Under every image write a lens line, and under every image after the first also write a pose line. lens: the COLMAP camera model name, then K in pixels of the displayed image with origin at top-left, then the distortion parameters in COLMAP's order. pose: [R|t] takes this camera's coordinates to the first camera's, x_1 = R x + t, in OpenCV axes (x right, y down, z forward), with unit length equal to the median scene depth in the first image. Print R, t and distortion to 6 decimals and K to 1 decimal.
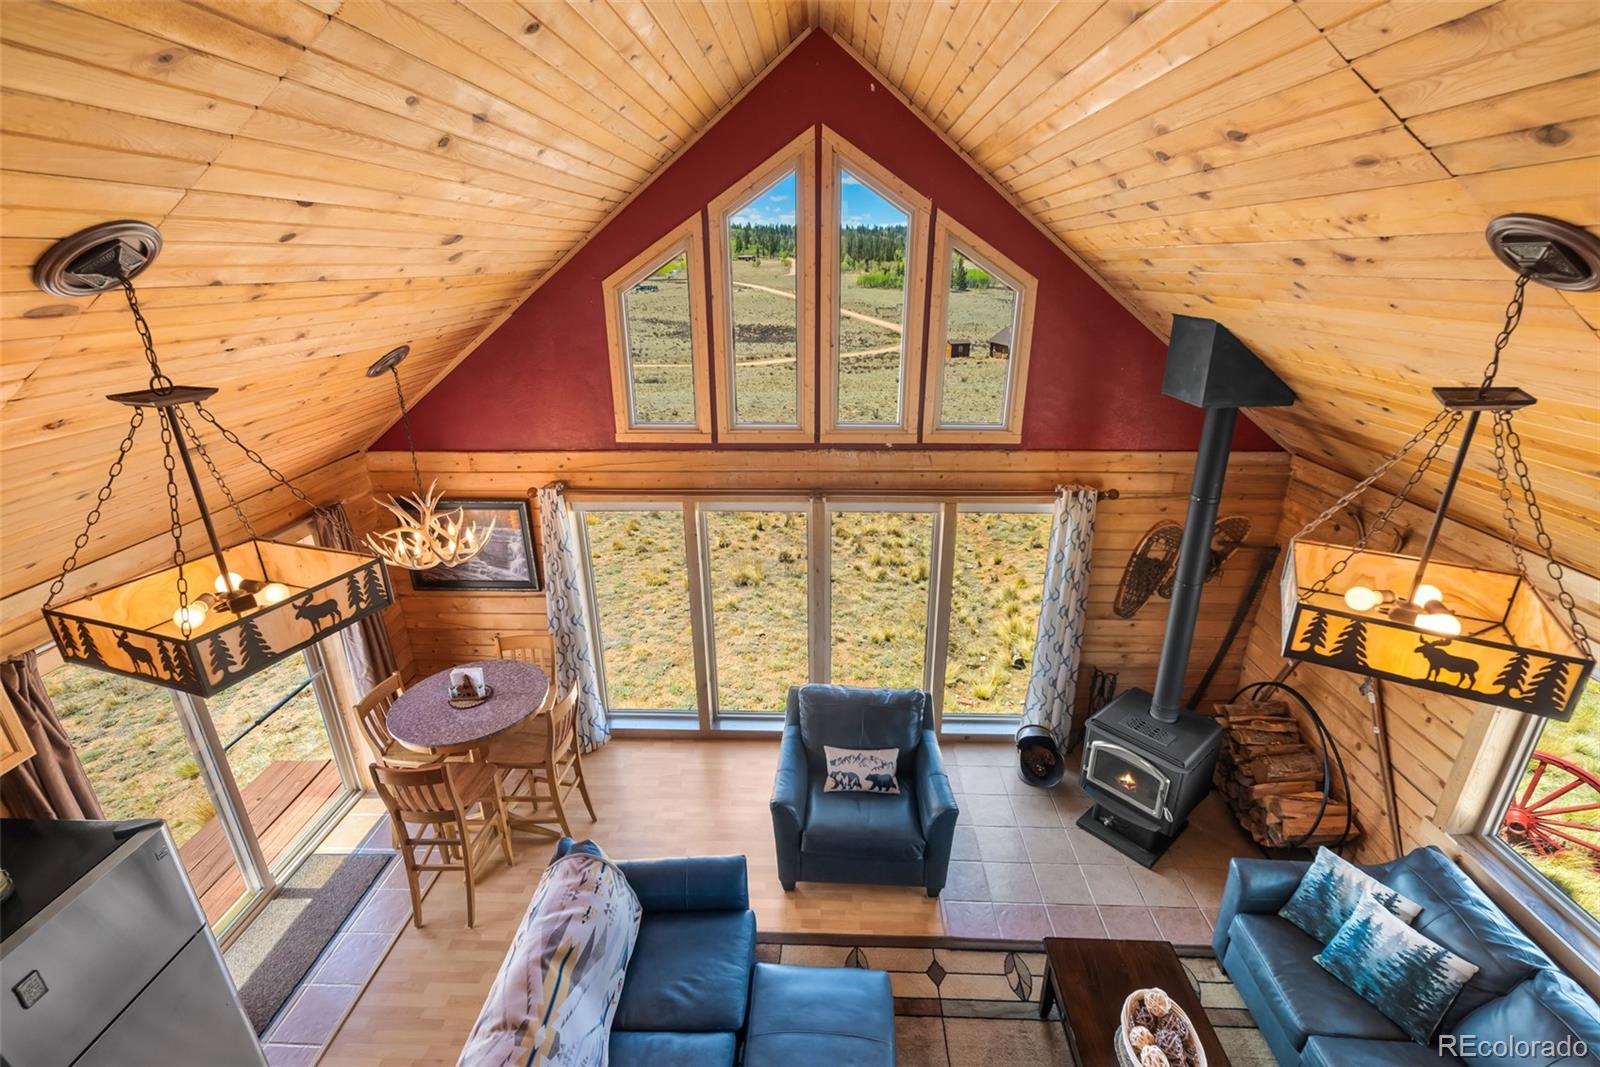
lens RADIAL K [[694.1, 0, 808.5], [0, 694.1, 541.4], [0, 0, 1]] dist [0.008307, 0.000840]
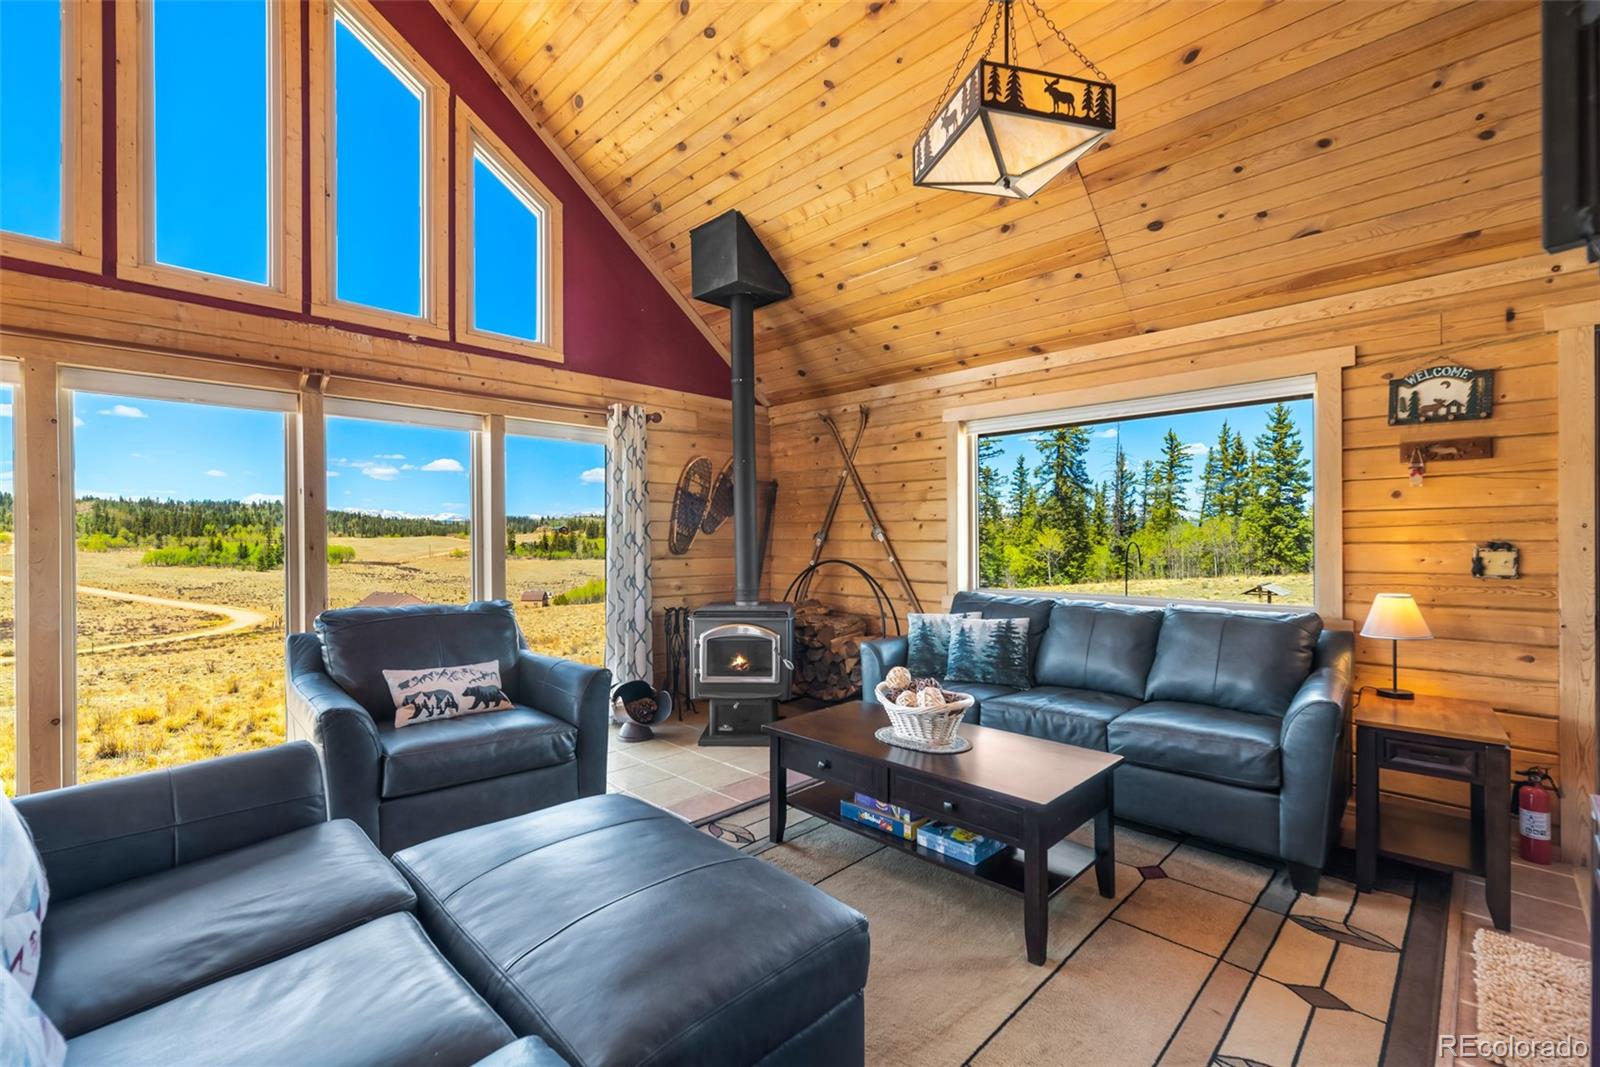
lens RADIAL K [[694.1, 0, 805.7], [0, 694.1, 536.5], [0, 0, 1]] dist [0.008307, 0.000840]
pose [[0.677709, -0.000103, 0.735330, -0.175362], [0.278035, 0.925797, -0.256118, 0.423091], [-0.680740, 0.378021, 0.627450, 0.254147]]
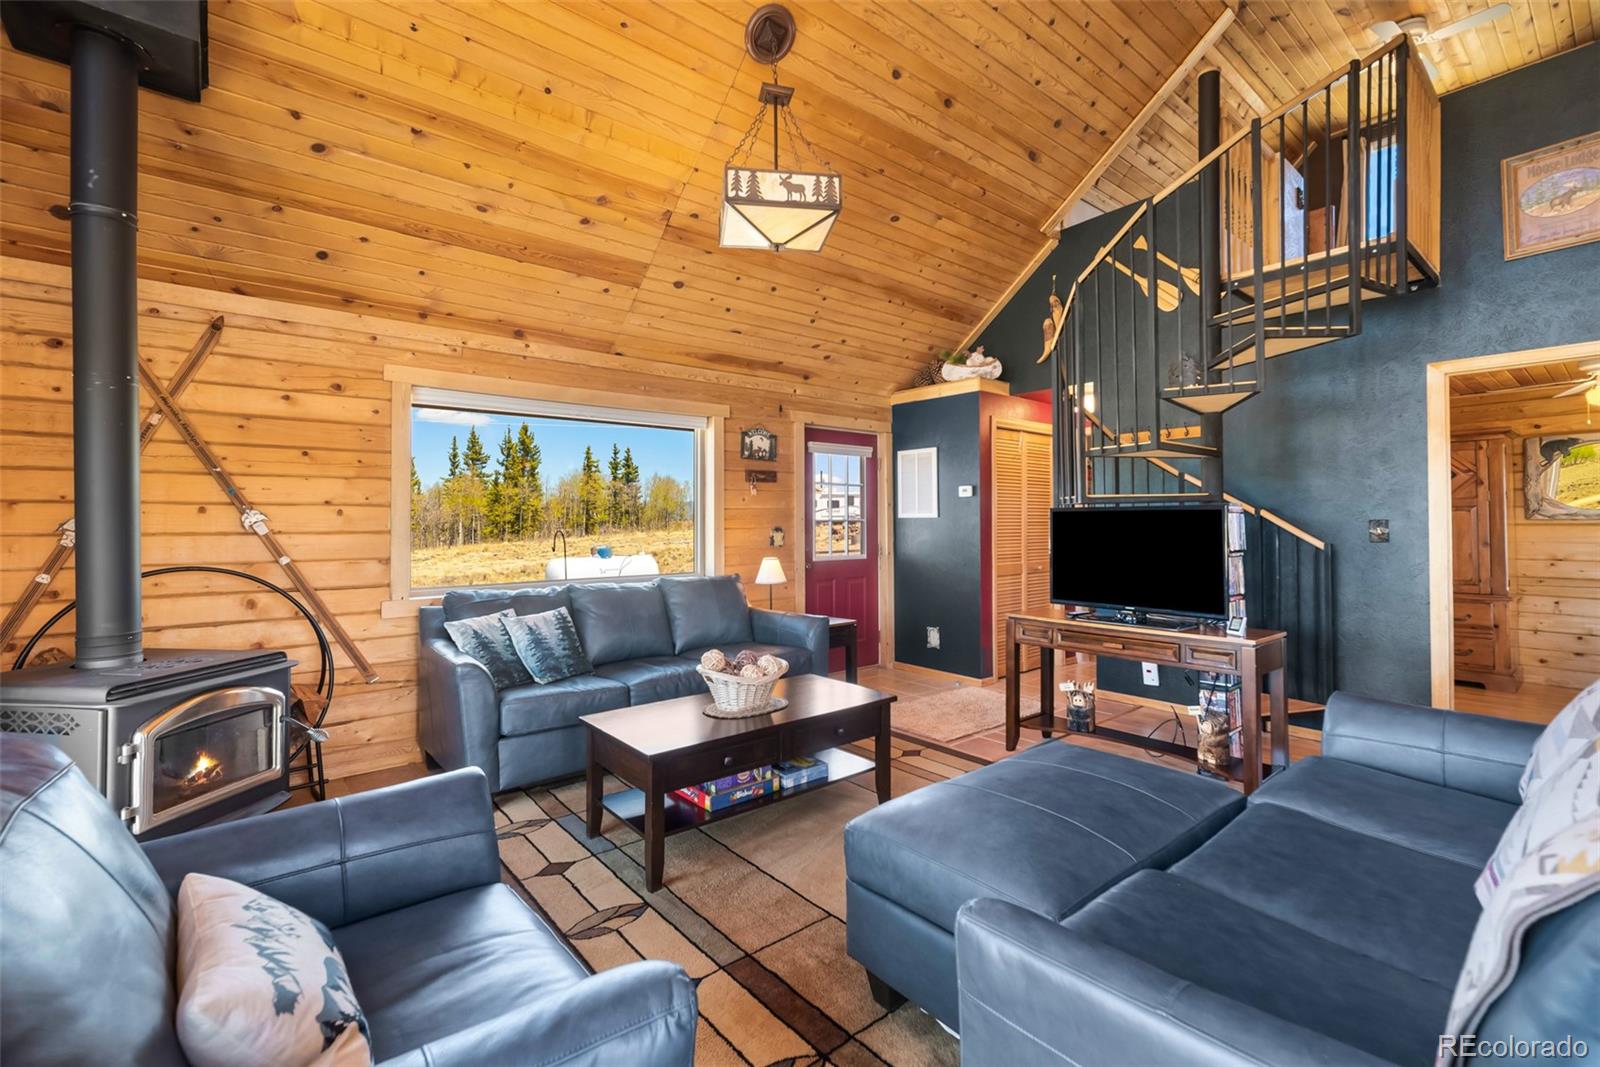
lens RADIAL K [[694.1, 0, 805.8], [0, 694.1, 515.7], [0, 0, 1]] dist [0.008307, 0.000840]
pose [[-0.662916, 0.012540, 0.748588, -0.203900], [0.287239, 0.927607, 0.238827, 0.164886], [-0.691401, 0.373346, -0.618528, 0.887401]]
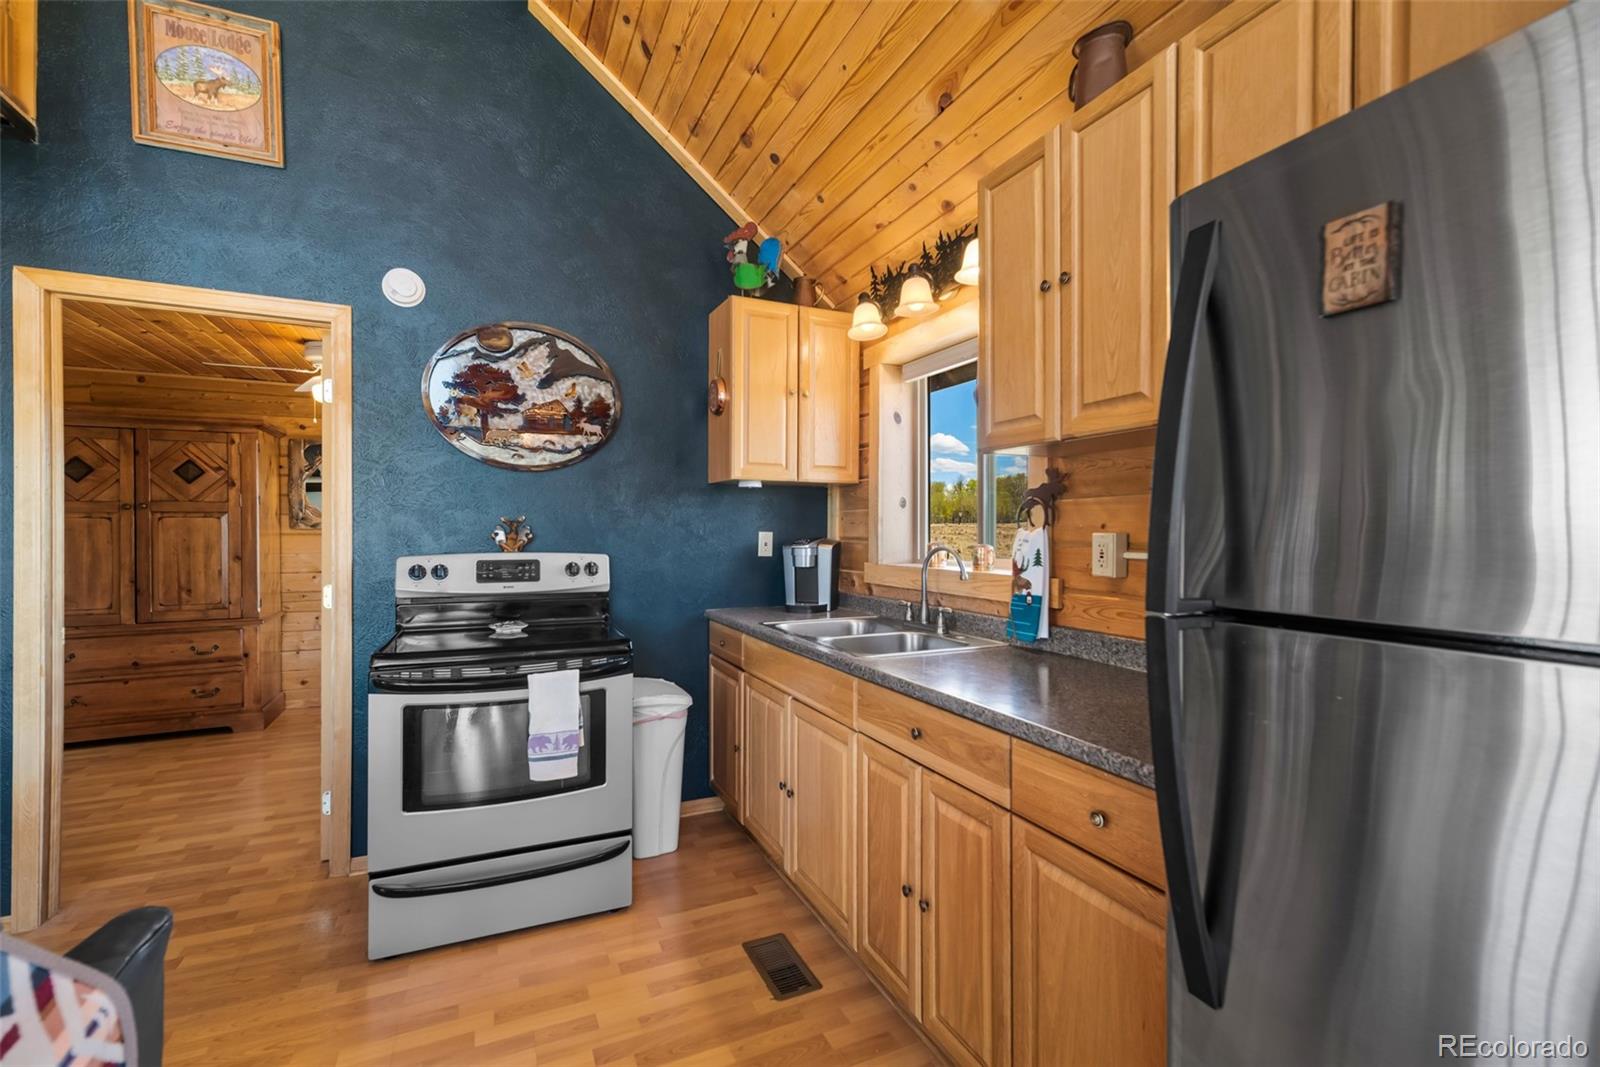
lens RADIAL K [[694.1, 0, 801.9], [0, 694.1, 531.9], [0, 0, 1]] dist [0.008307, 0.000840]
pose [[-0.894224, 0.001724, -0.447616, -0.341320], [-0.168371, 0.925258, 0.339926, 0.311307], [0.414746, 0.379335, -0.827097, 0.529598]]
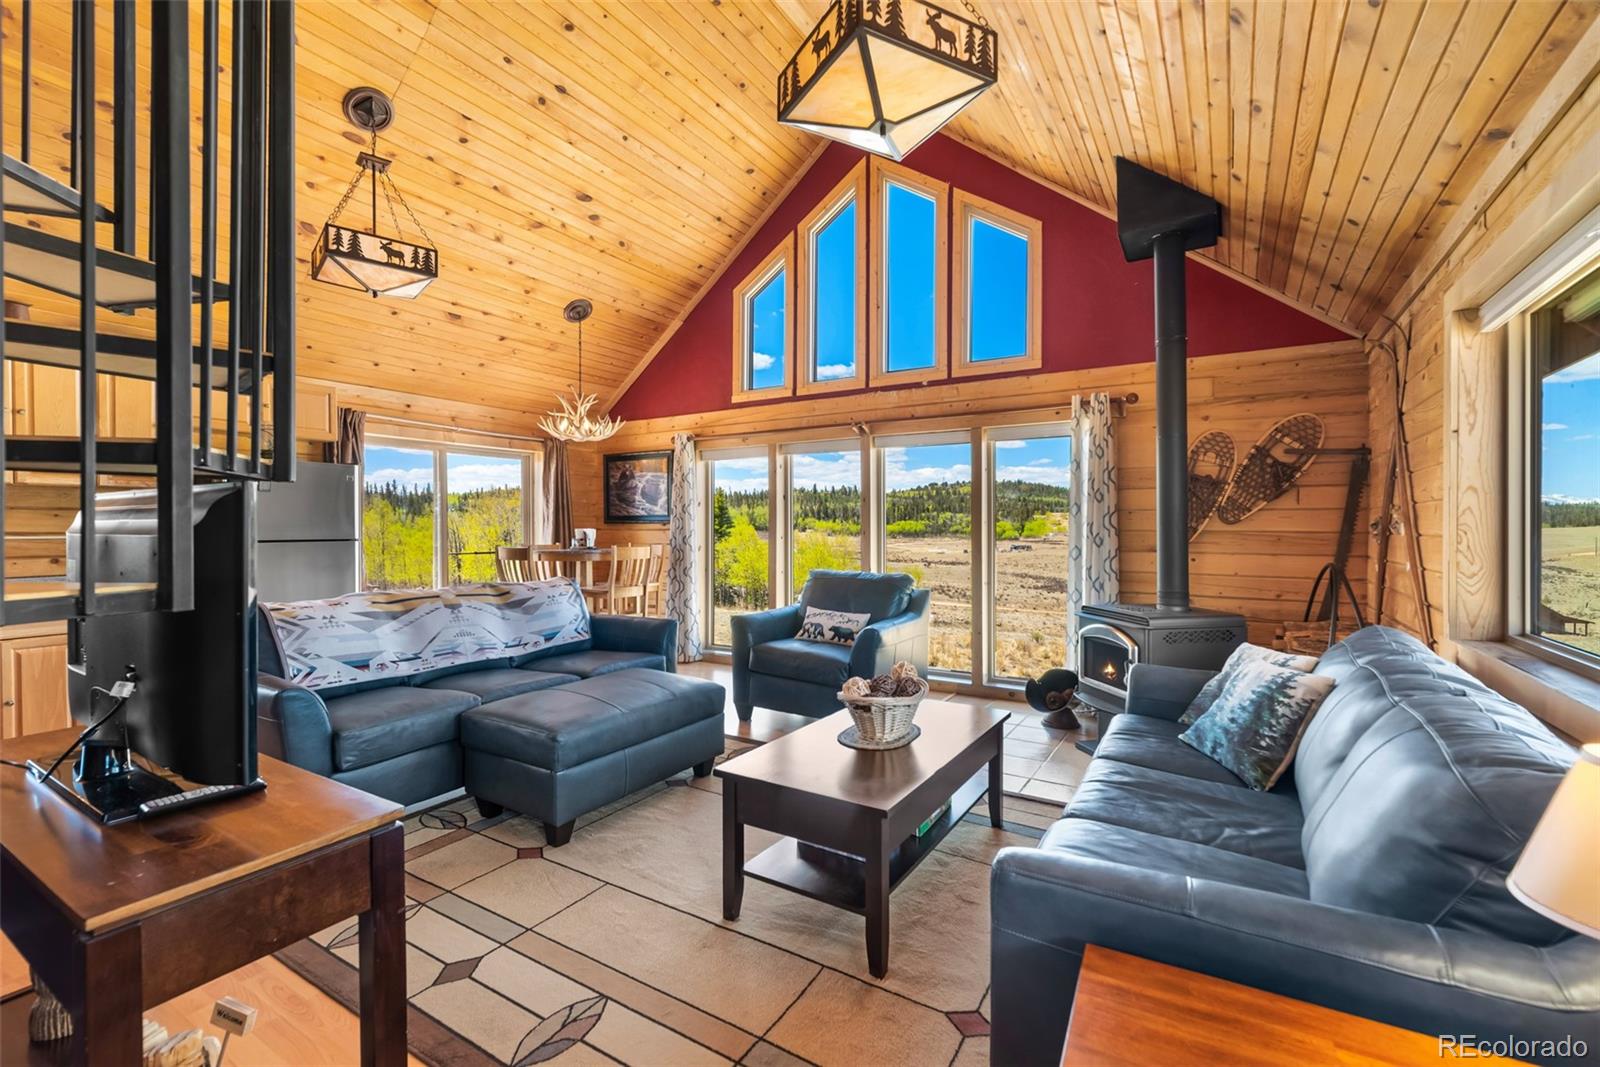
lens RADIAL K [[694.1, 0, 801.2], [0, 694.1, 534.8], [0, 0, 1]] dist [0.008307, 0.000840]
pose [[0.864914, 0.008511, -0.501847, 0.519819], [-0.191409, 0.929889, -0.314116, 0.495055], [0.463989, 0.367742, 0.805903, 0.073735]]
